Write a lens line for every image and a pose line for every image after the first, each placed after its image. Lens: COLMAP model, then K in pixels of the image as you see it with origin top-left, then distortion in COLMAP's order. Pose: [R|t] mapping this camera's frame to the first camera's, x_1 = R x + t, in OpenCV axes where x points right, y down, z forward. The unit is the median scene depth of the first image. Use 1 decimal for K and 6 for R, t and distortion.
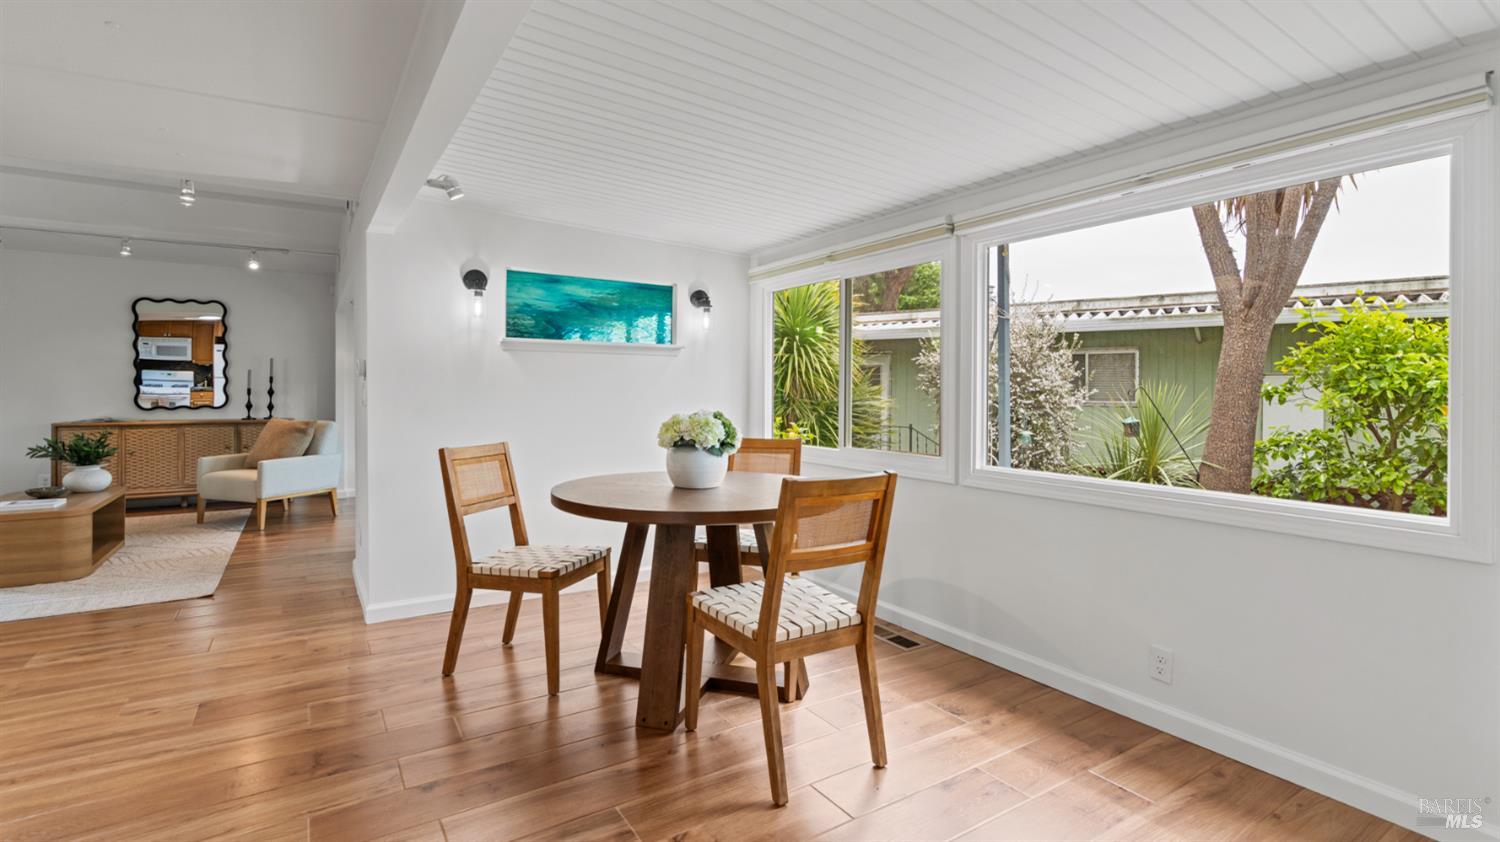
lens RADIAL K [[692.6, 0, 747.3], [0, 692.6, 390.5], [0, 0, 1]] dist [0.000308, 0.000071]
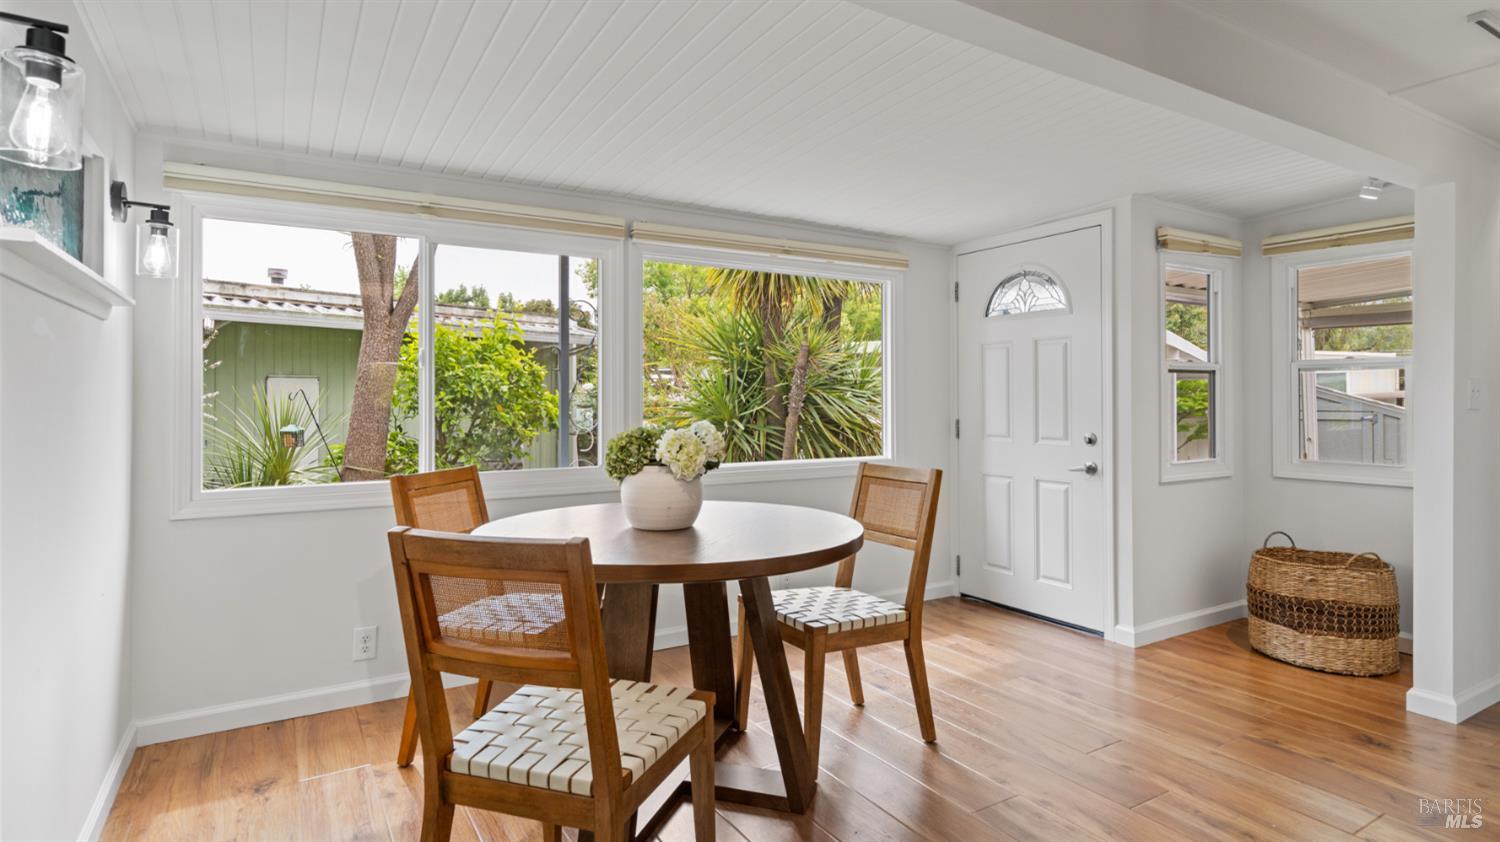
lens RADIAL K [[773.2, 0, 749.2], [0, 773.2, 389.2], [0, 0, 1]] dist [0.001803, 0.001846]
pose [[0.025767, 0.003815, 0.999661, -0.603017], [0.000094, 0.999993, -0.003818, -0.002796], [-0.999668, 0.000193, 0.025766, 0.586334]]
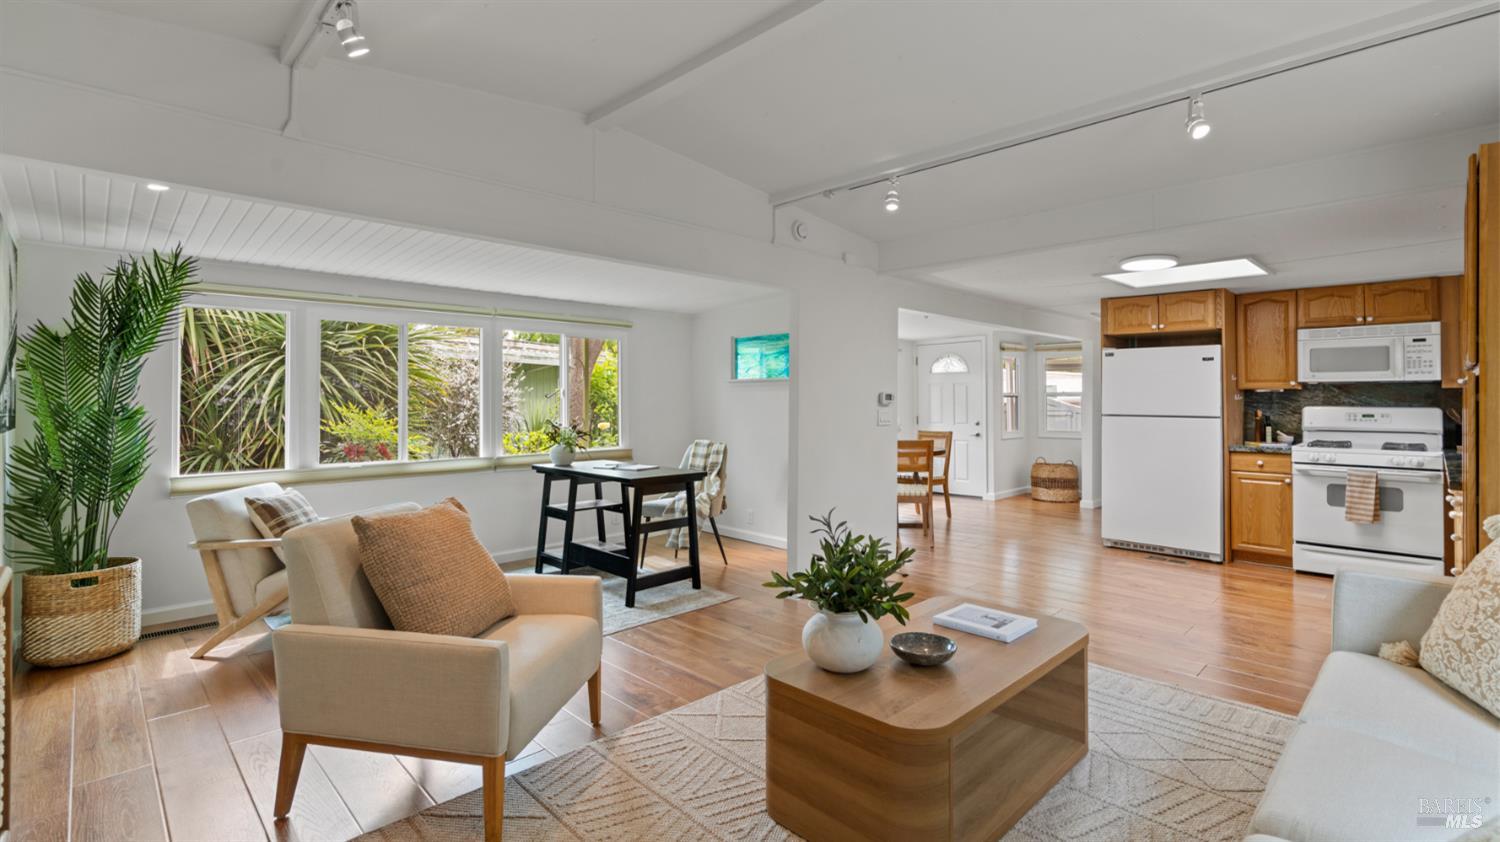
lens RADIAL K [[678.5, 0, 747.7], [0, 678.5, 390.3], [0, 0, 1]] dist [0.000650, 0.000199]
pose [[-0.204816, 0.006984, 0.978776, -1.574424], [-0.000897, 0.999973, -0.007323, -0.032329], [-0.978800, -0.002377, -0.204804, 1.324020]]
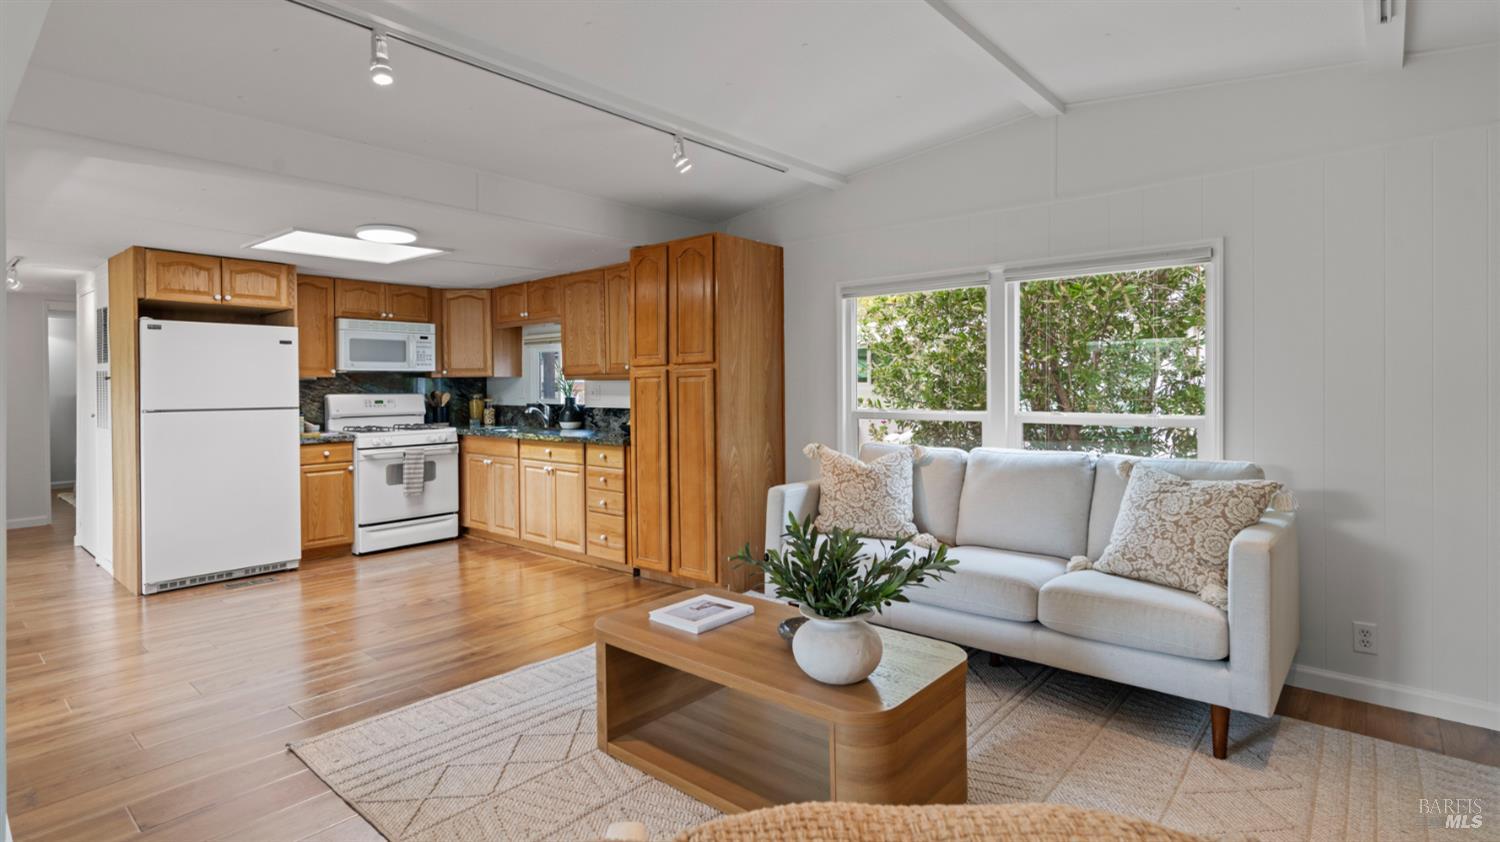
lens RADIAL K [[734.1, 0, 747.4], [0, 734.1, 390.1], [0, 0, 1]] dist [0.000831, 0.000278]
pose [[-0.959131, 0.005757, -0.282905, -0.897692], [0.003946, 0.999968, 0.006973, -0.027360], [0.282936, 0.005572, -0.959123, 1.601499]]
